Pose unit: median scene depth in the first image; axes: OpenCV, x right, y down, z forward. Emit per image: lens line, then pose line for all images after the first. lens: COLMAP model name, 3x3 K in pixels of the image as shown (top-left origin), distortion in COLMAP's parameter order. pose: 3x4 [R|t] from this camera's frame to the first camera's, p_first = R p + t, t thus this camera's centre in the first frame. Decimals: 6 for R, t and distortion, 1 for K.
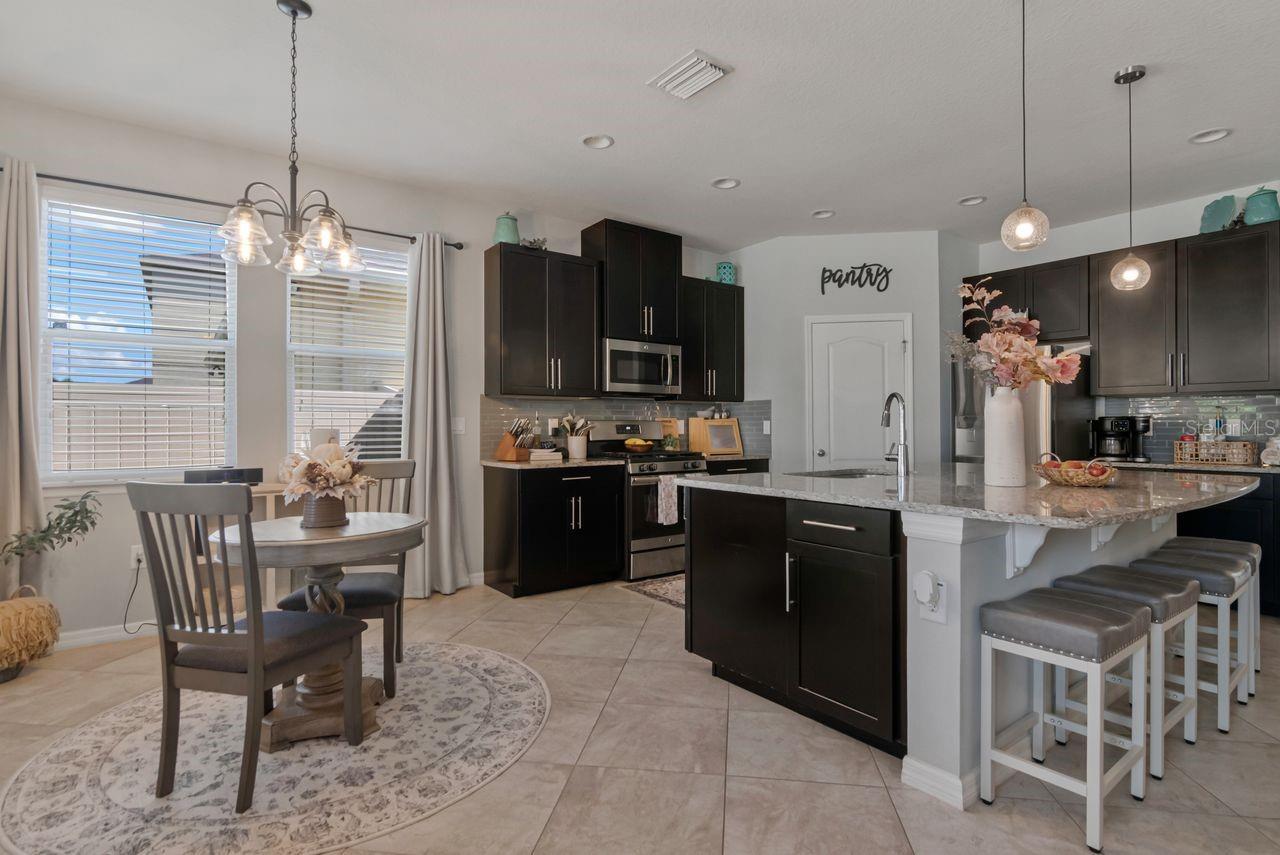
lens RADIAL K [[622.7, 0, 641.1], [0, 622.7, 430.6], [0, 0, 1]] dist [-0.005139, -0.000692]
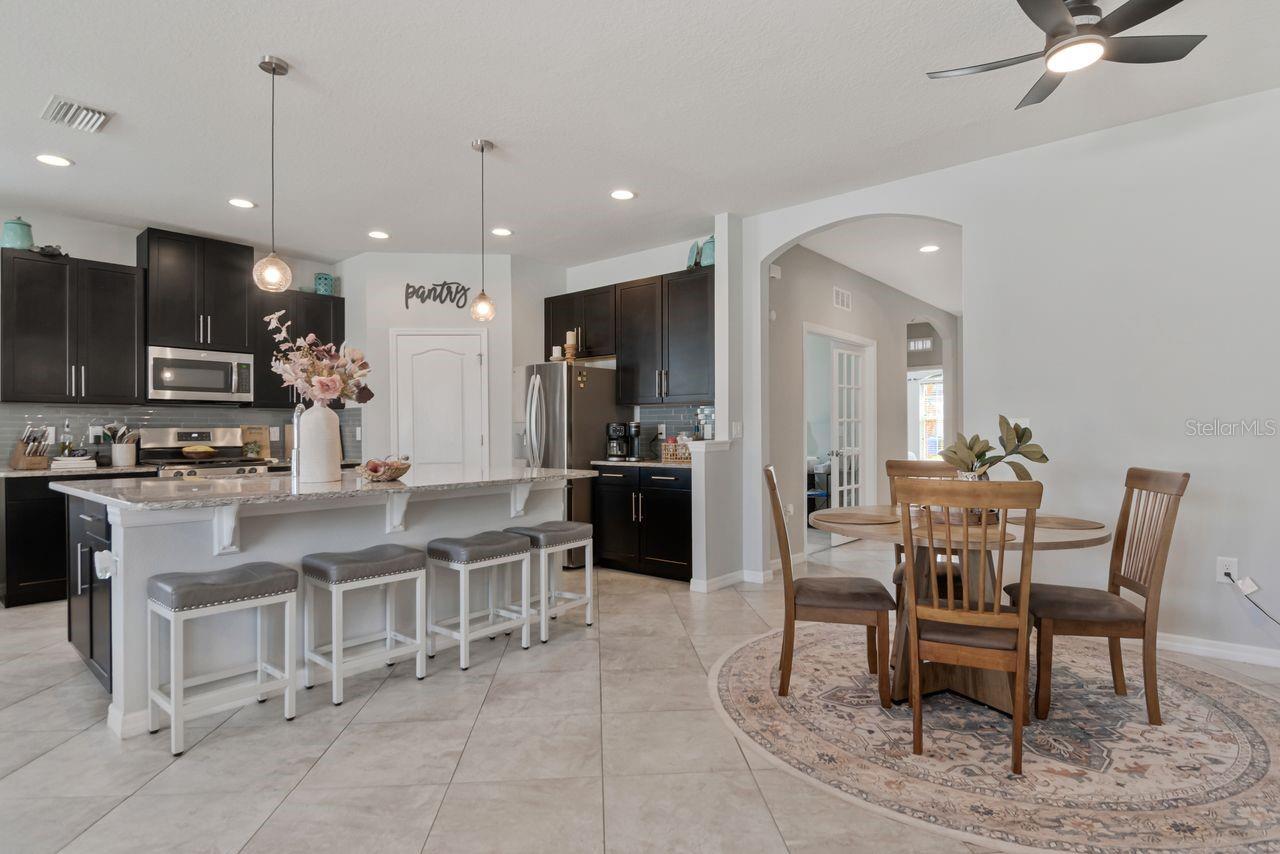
lens RADIAL K [[659.9, 0, 637.0], [0, 659.9, 424.3], [0, 0, 1]] dist [-0.004138, -0.002591]
pose [[0.976254, -0.002564, 0.216613, 0.452581], [0.006526, 0.999824, -0.017577, 0.001774], [-0.216530, 0.018574, 0.976099, -0.193758]]
